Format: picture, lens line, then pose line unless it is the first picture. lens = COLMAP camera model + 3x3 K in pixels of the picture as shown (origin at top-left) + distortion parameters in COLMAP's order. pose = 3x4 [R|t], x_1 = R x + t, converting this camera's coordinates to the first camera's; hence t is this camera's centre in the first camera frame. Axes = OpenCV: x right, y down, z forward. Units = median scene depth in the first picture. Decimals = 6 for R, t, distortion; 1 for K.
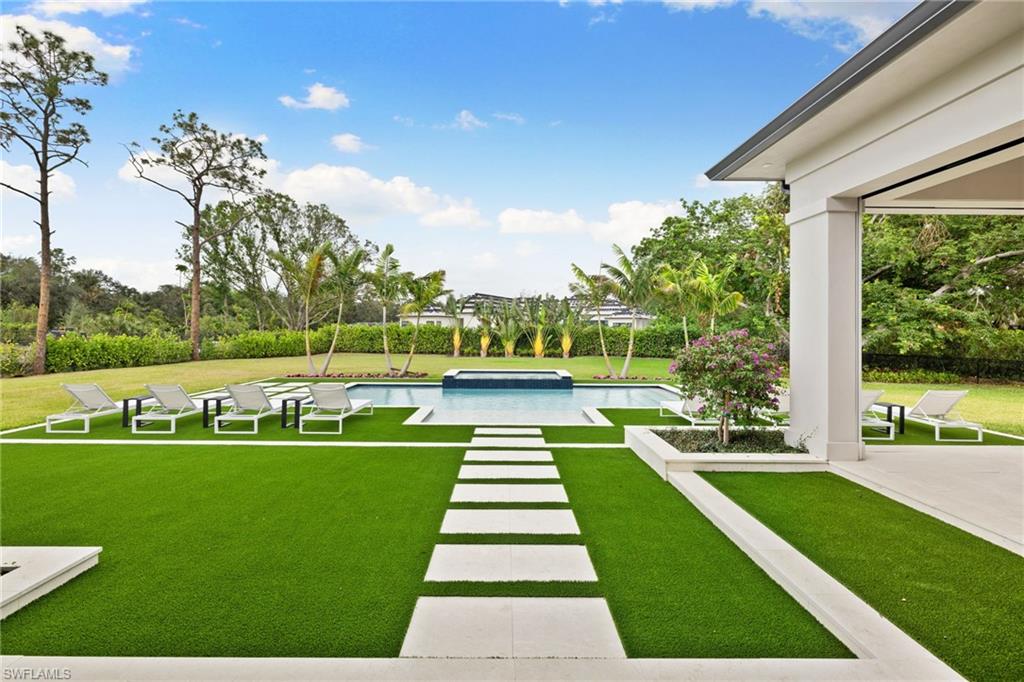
lens RADIAL K [[490.6, 0, 506.5], [0, 490.6, 324.0], [0, 0, 1]] dist [-0.008283, 0.000004]
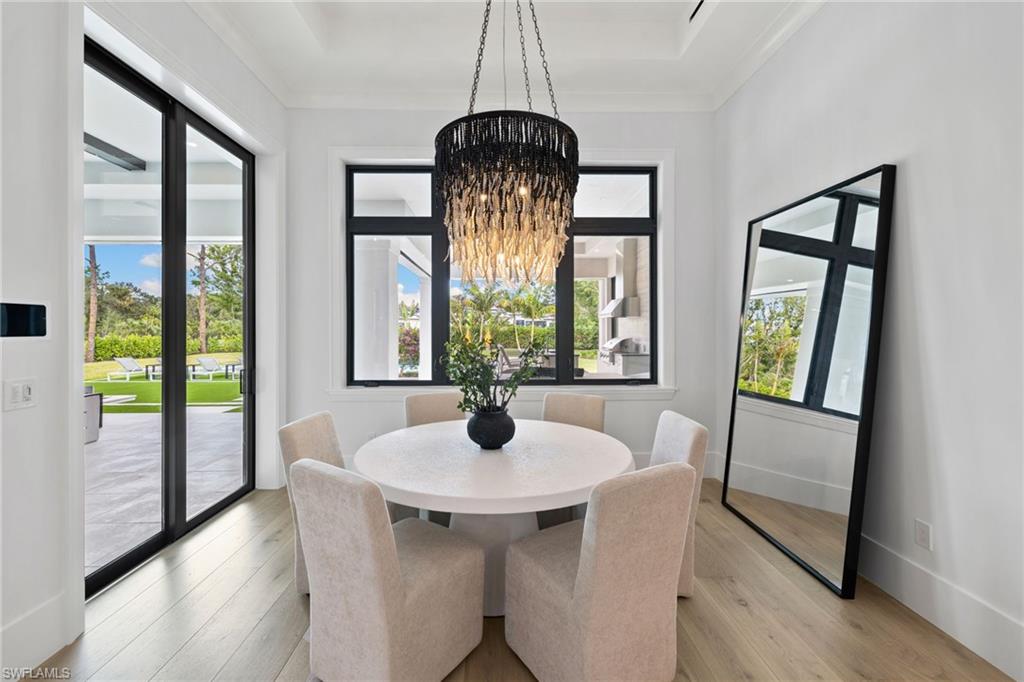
lens RADIAL K [[430.3, 0, 503.6], [0, 430.3, 328.8], [0, 0, 1]] dist [0.000121, -0.000017]
pose [[0.999790, -0.008358, 0.018694, 0.150176], [0.008144, 0.999901, 0.011498, -0.001779], [-0.018788, -0.011344, 0.999759, -0.182471]]
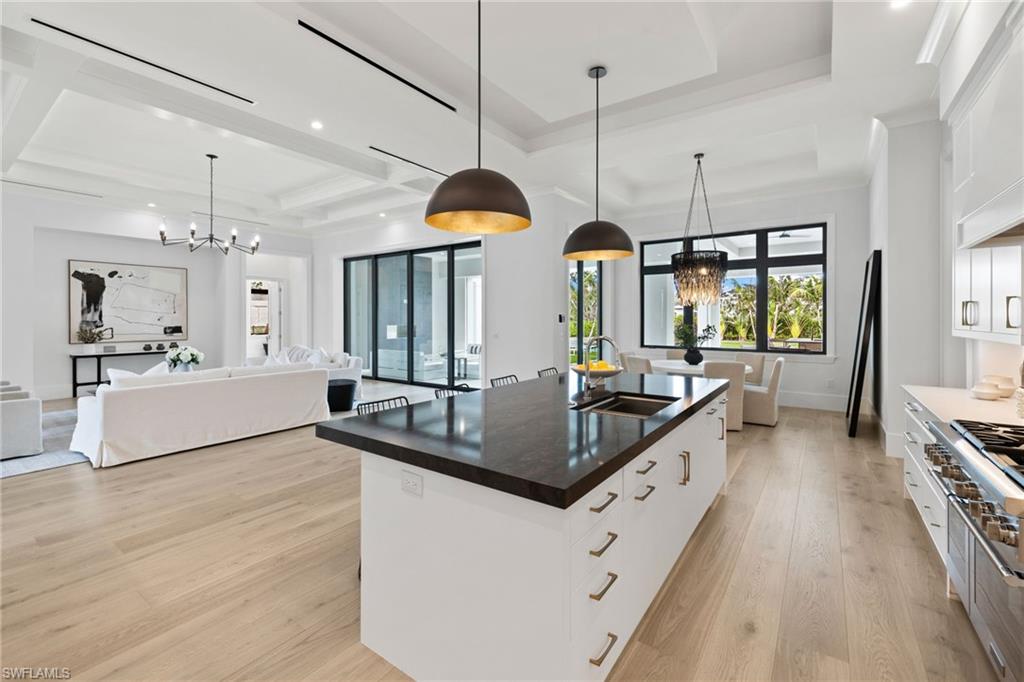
lens RADIAL K [[437.6, 0, 500.6], [0, 437.6, 322.1], [0, 0, 1]] dist [0.000899, 0.000135]
pose [[0.803869, -0.004803, -0.594787, 0.189577], [0.014688, 0.999823, 0.011778, -0.003770], [0.594625, -0.018204, 0.803797, -0.299583]]
